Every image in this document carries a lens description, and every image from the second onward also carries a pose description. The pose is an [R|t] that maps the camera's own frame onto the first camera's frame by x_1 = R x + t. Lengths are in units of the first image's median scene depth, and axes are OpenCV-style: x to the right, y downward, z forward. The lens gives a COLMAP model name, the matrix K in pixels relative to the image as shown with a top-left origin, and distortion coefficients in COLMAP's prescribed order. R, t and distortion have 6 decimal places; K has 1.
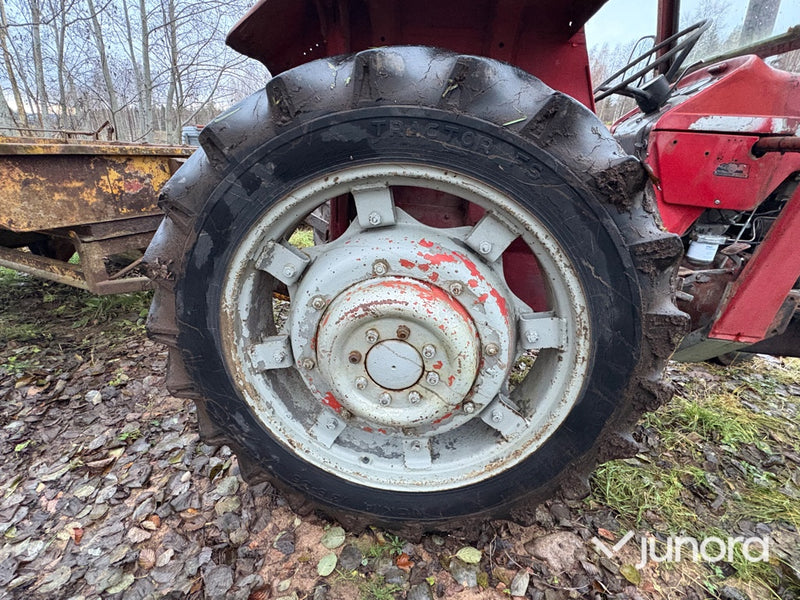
lens RADIAL K [[381.7, 0, 400.0], [0, 381.7, 300.0], [0, 0, 1]] dist [-0.001938, 0.000050]
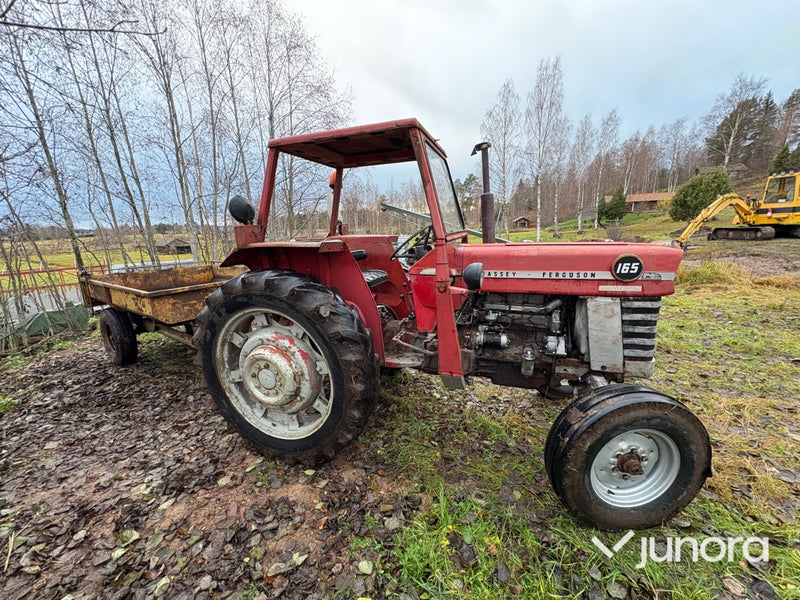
lens RADIAL K [[316.6, 0, 392.2], [0, 316.6, 297.5], [0, 0, 1]] dist [0.000581, 0.000028]
pose [[0.971204, -0.038018, -0.235195, 1.198111], [-0.003260, 0.984973, -0.172678, -0.006049], [0.238226, 0.168472, 0.956486, -0.857987]]
